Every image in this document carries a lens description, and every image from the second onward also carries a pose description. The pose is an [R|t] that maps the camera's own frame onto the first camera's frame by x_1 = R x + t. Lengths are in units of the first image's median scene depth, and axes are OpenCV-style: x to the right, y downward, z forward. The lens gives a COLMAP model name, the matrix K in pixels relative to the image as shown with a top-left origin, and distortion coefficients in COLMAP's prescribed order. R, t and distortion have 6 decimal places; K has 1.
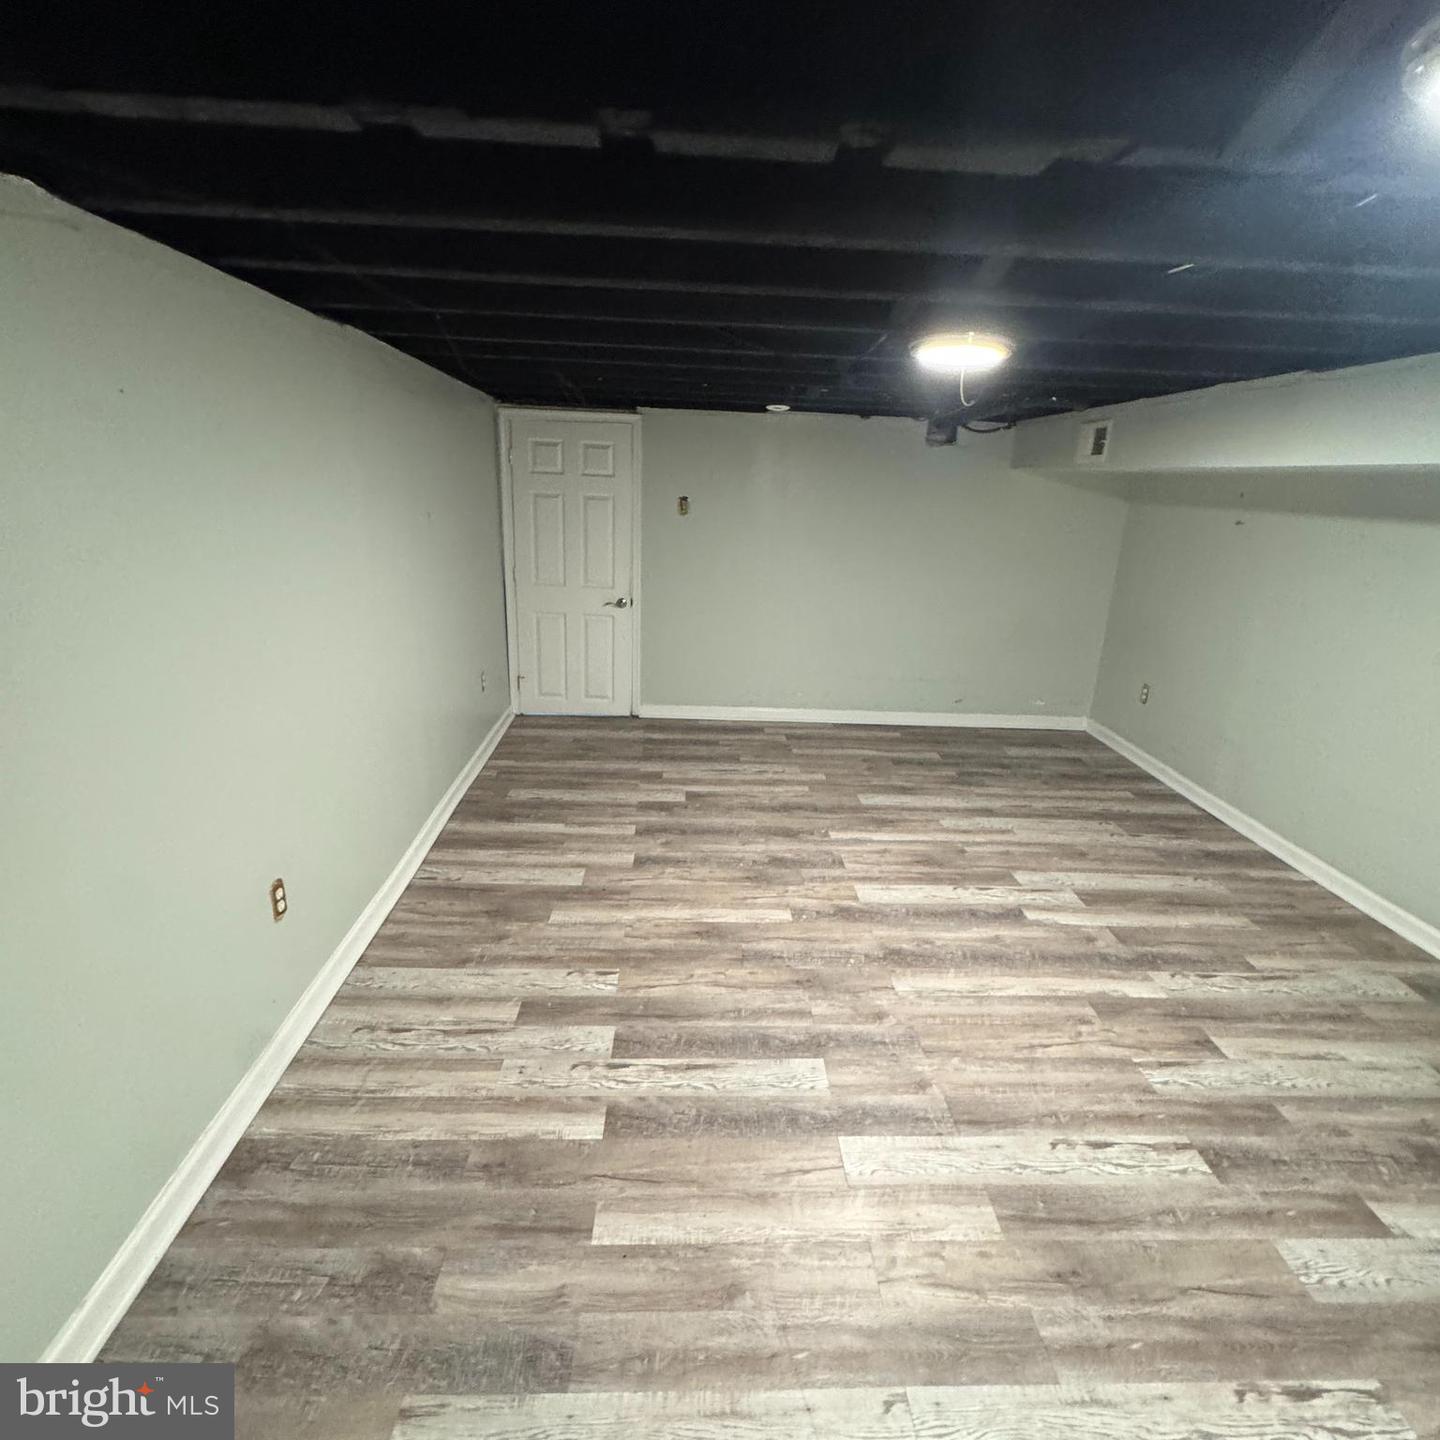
lens RADIAL K [[765.8, 0, 717.3], [0, 765.8, 718.9], [0, 0, 1]] dist [-0.001371, -0.000593]
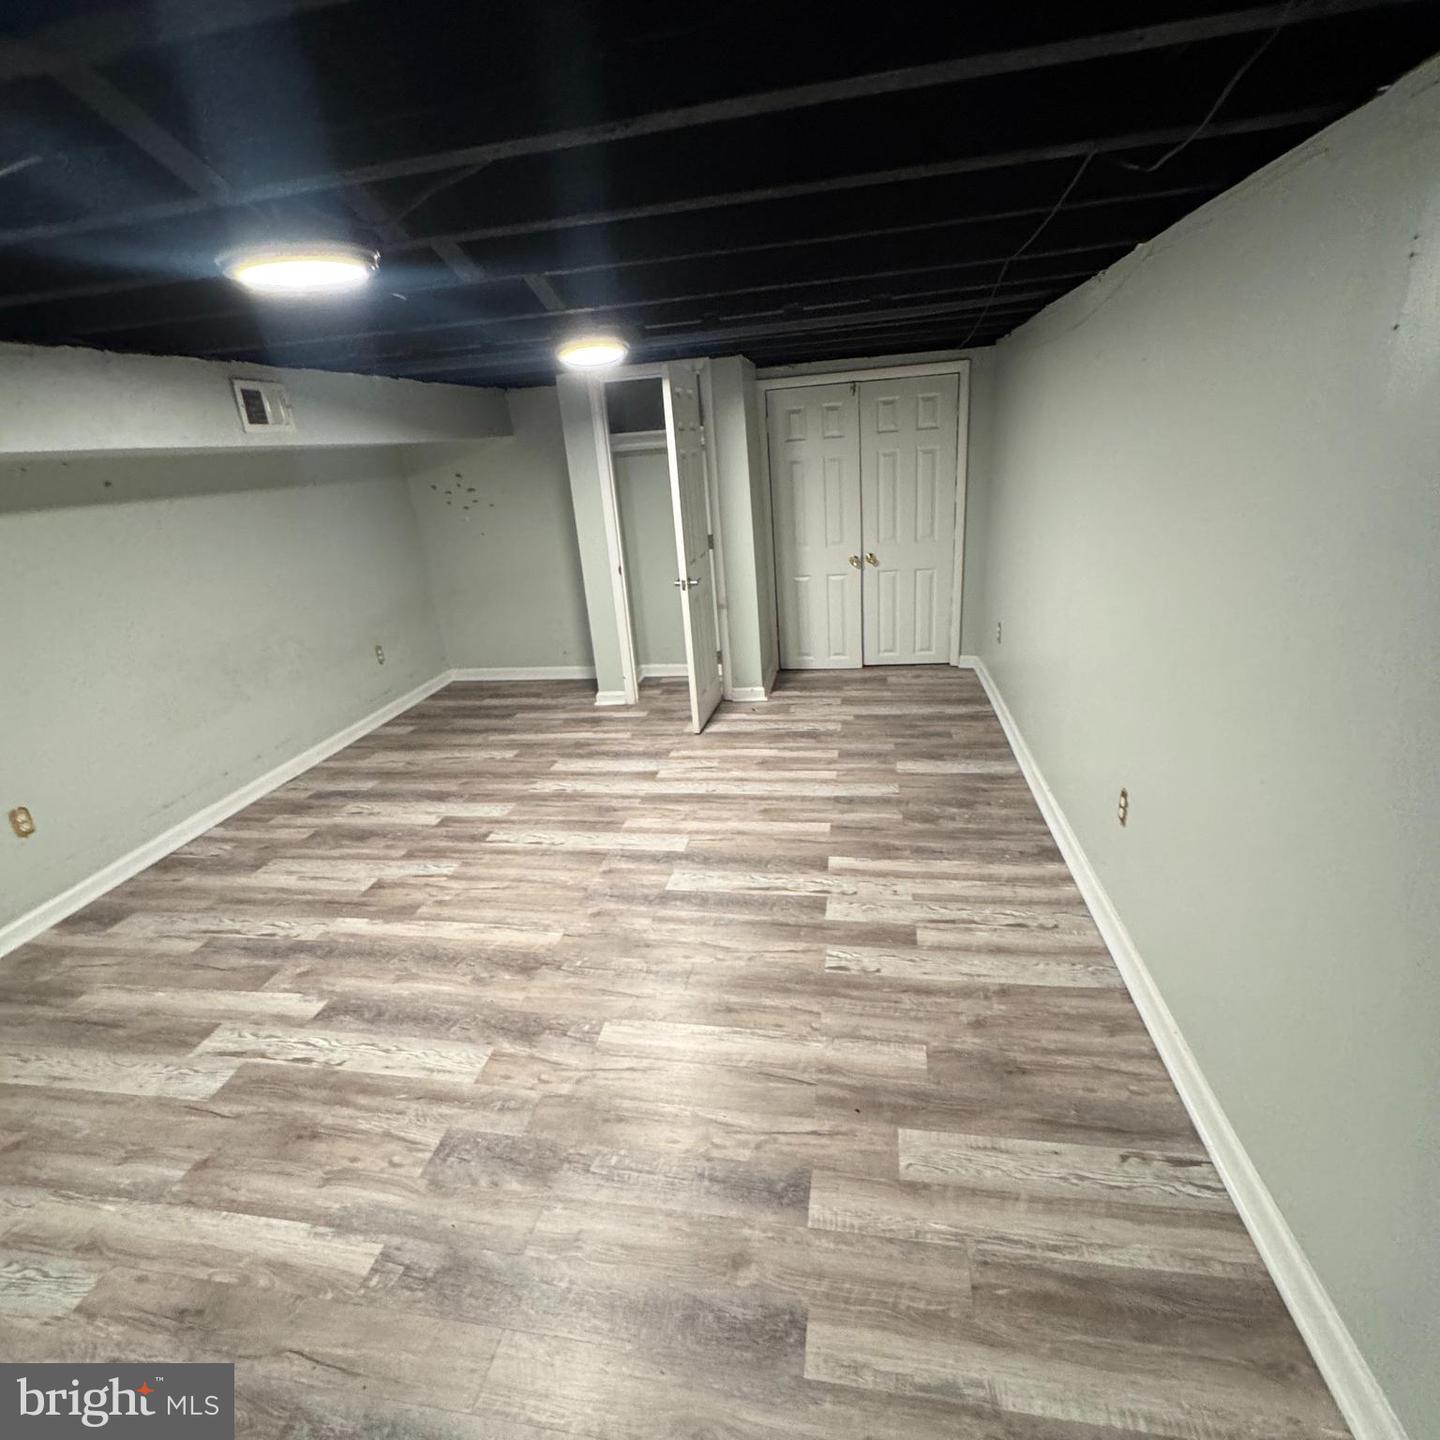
lens RADIAL K [[765.8, 0, 716.8], [0, 765.8, 720.0], [0, 0, 1]] dist [-0.001371, -0.000593]
pose [[-0.976303, -0.040647, 0.212557, -0.199663], [0.099494, 0.787937, 0.607665, -0.532098], [-0.192181, 0.614413, -0.765221, 1.672411]]
